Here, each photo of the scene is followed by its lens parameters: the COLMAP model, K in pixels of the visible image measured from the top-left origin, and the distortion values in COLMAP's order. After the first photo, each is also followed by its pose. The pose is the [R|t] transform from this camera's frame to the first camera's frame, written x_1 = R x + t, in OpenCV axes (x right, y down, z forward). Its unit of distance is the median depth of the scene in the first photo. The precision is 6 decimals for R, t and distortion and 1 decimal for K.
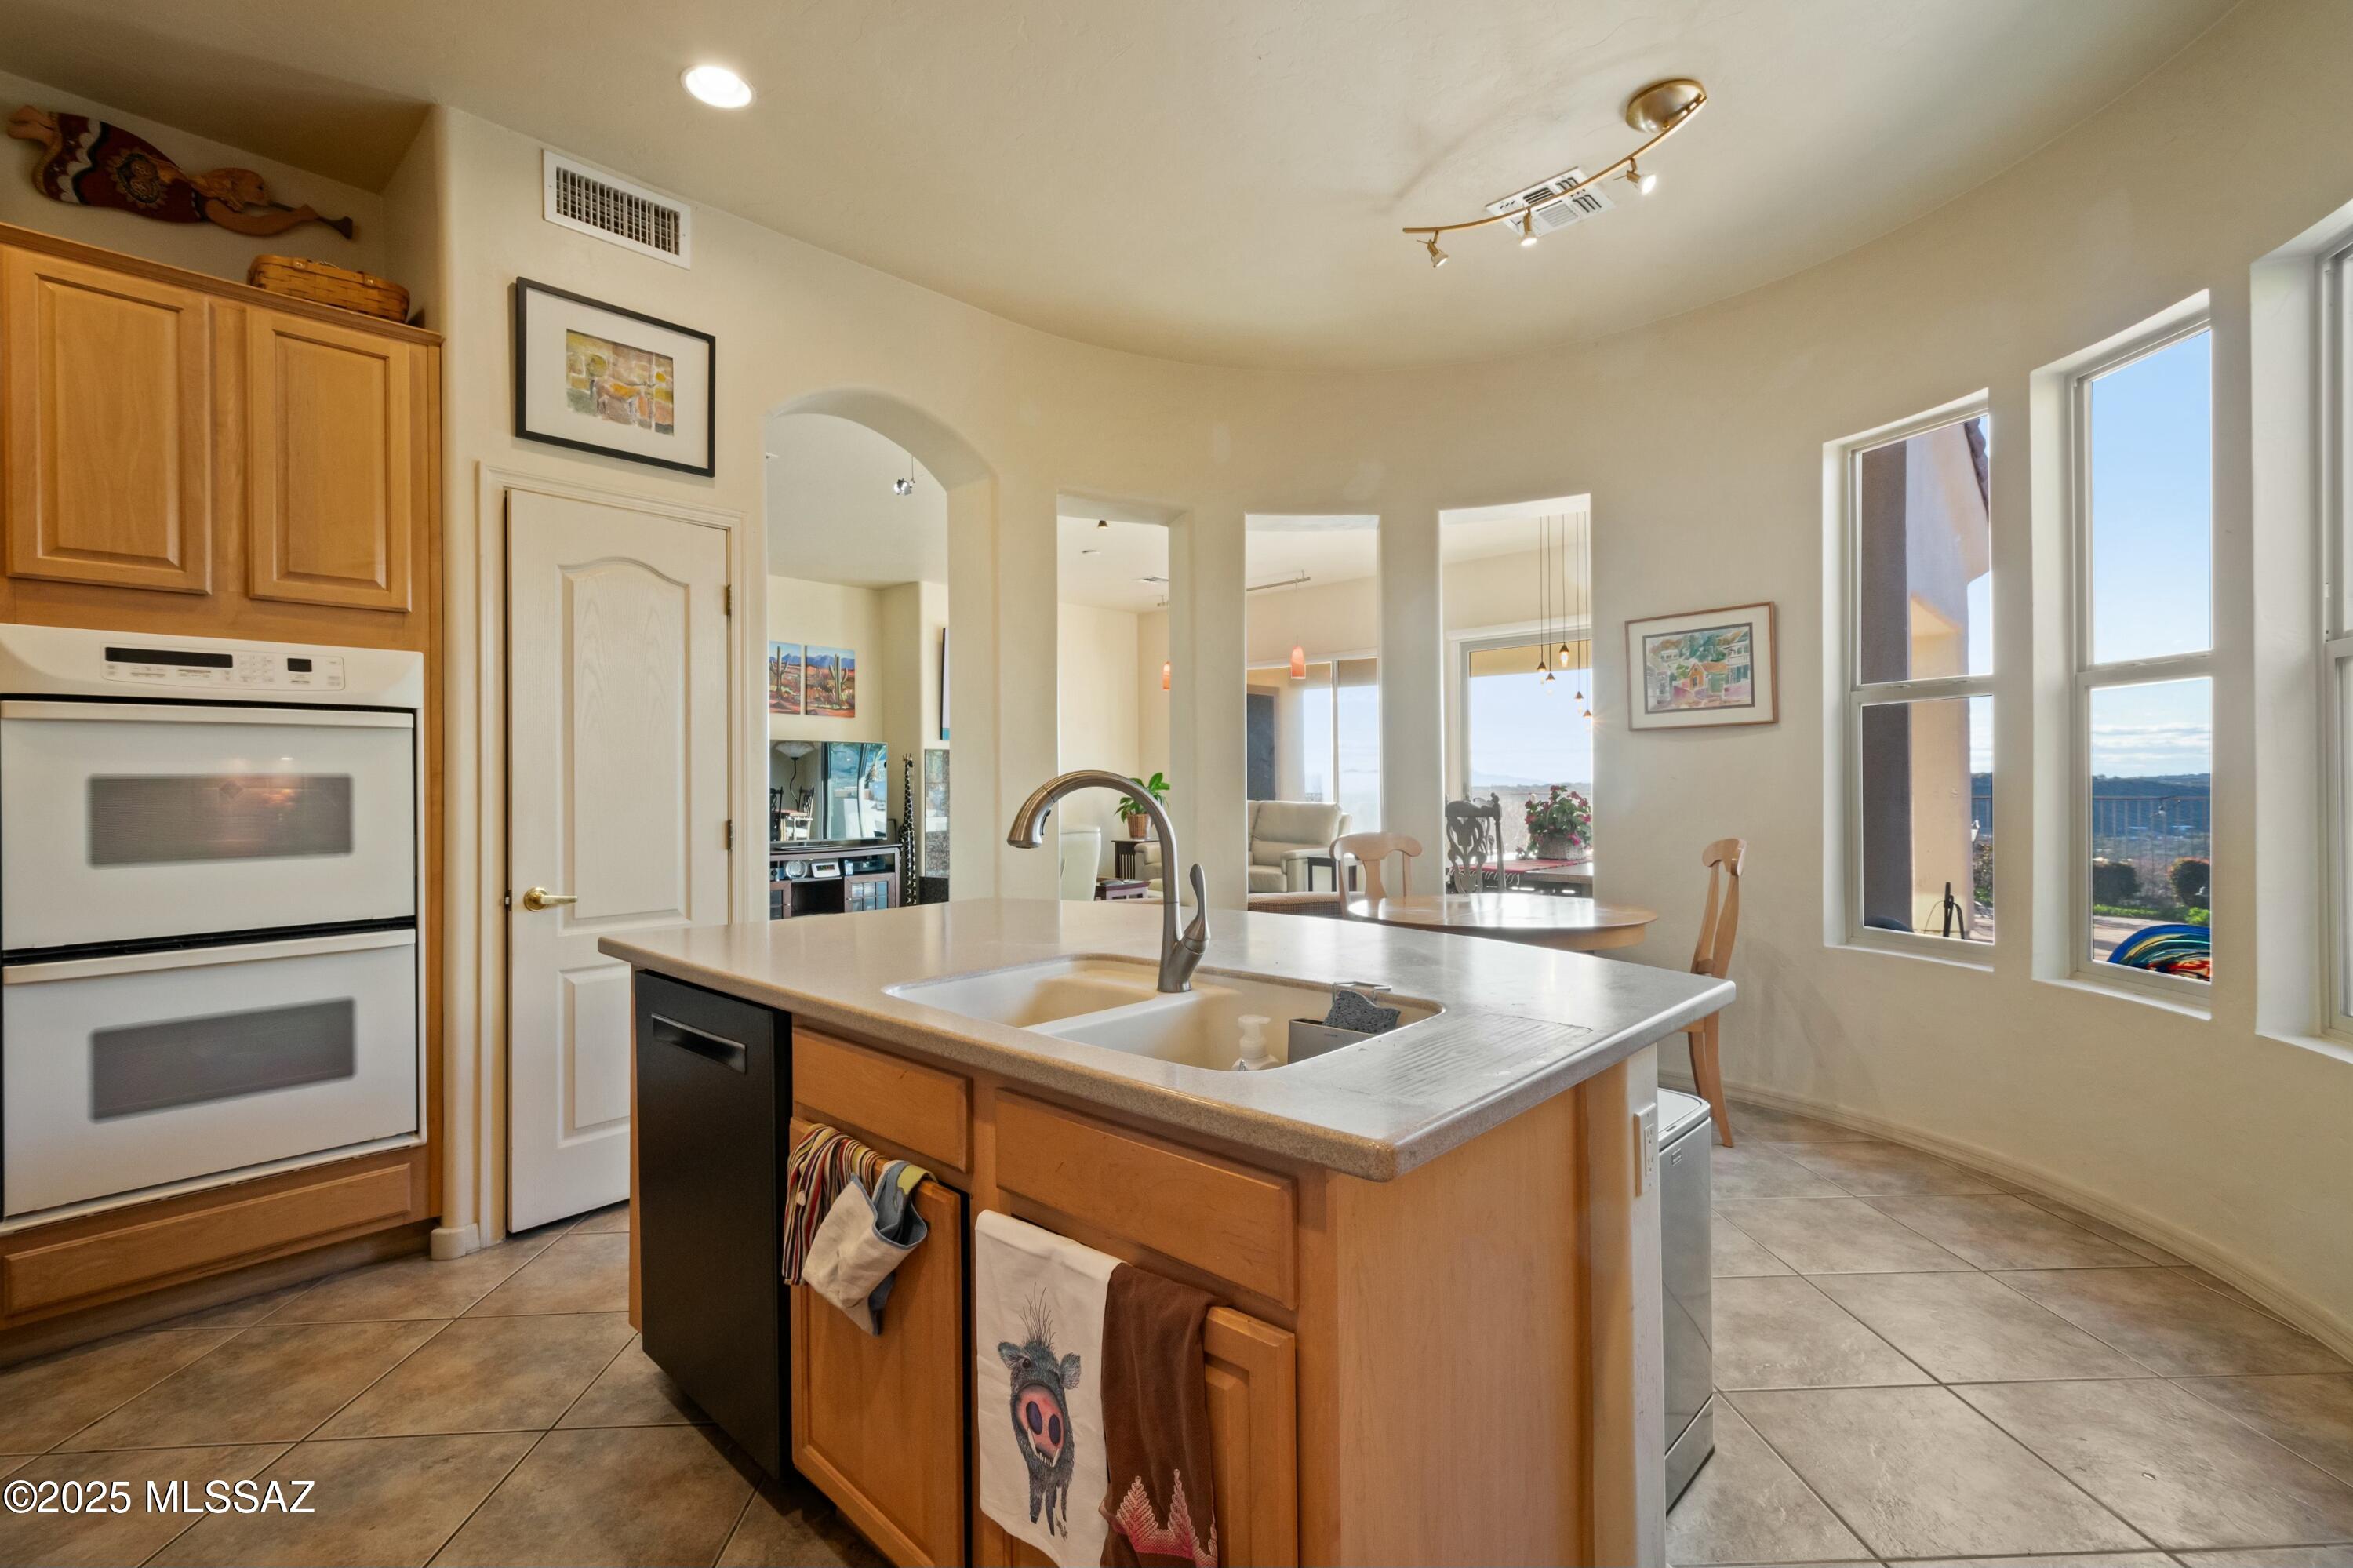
lens RADIAL K [[1028.1, 0, 1185.1], [0, 1028.1, 783.9], [0, 0, 1]] dist [0.002935, 0.000815]
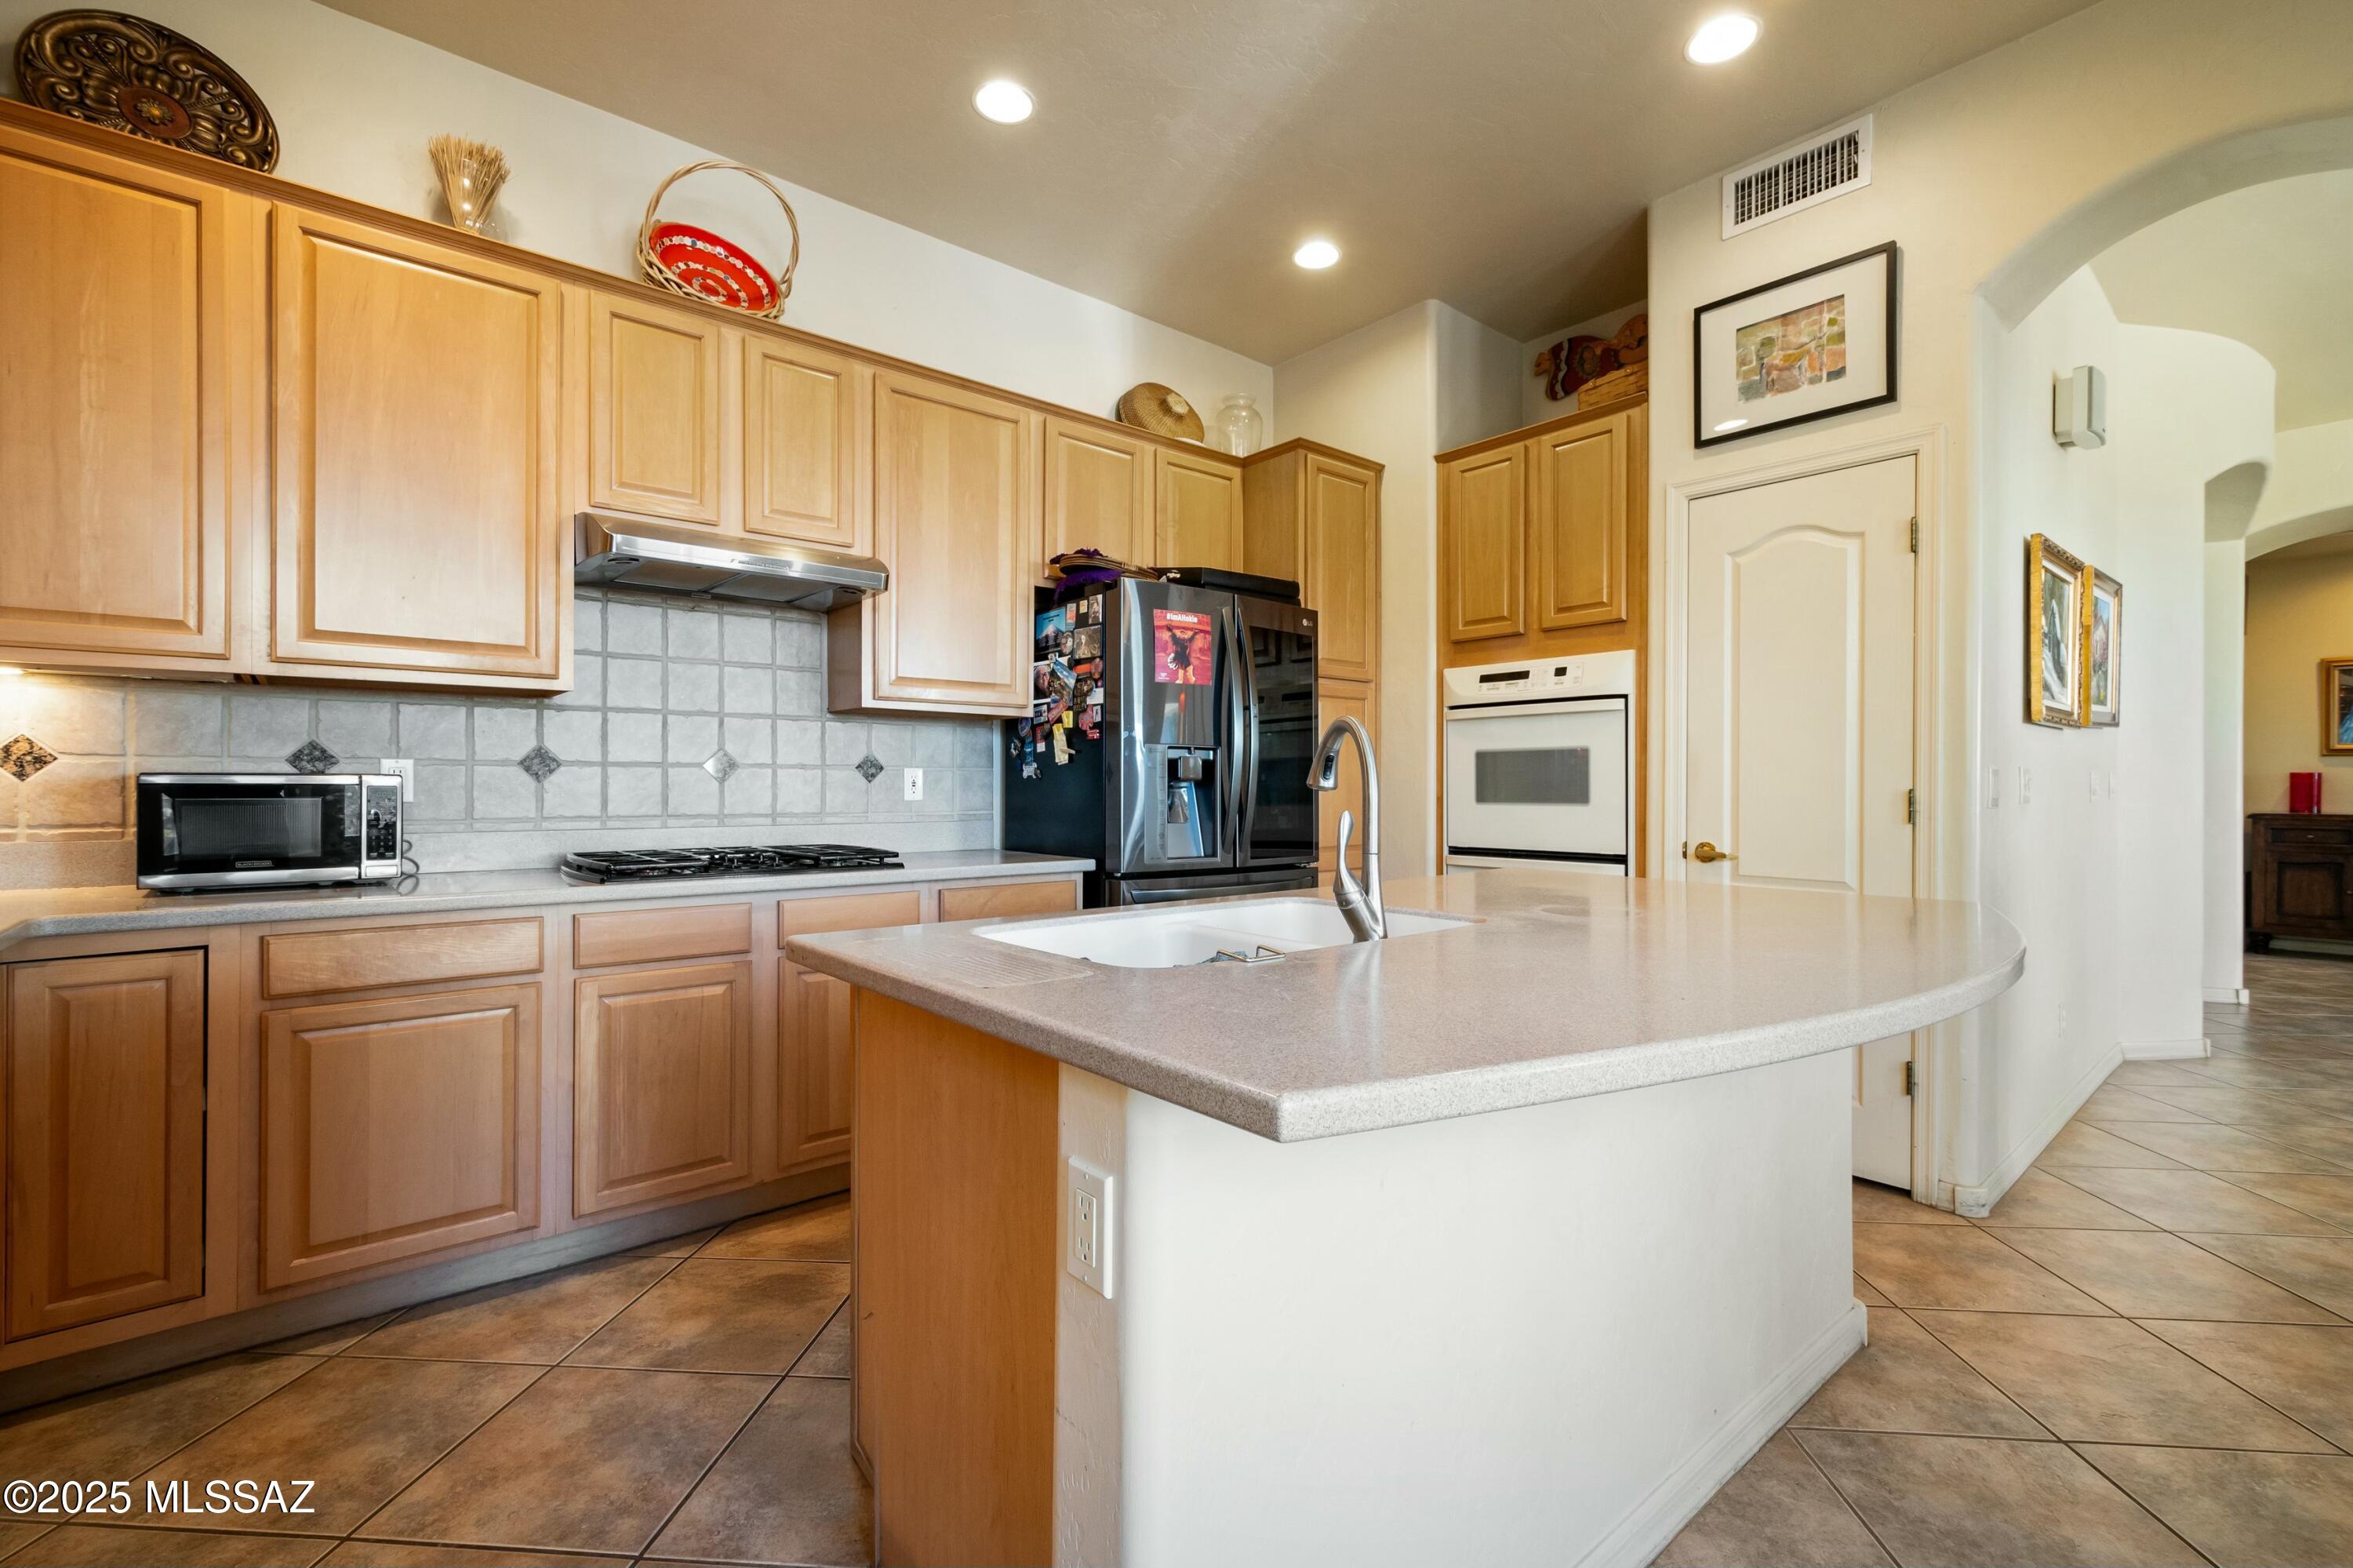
lens RADIAL K [[1028.1, 0, 1185.1], [0, 1028.1, 783.9], [0, 0, 1]] dist [0.002935, 0.000815]
pose [[-0.109461, 0.007175, -0.993965, 0.518392], [0.000067, 0.999974, 0.007211, 0.025933], [0.993991, 0.000723, -0.109459, 0.521195]]
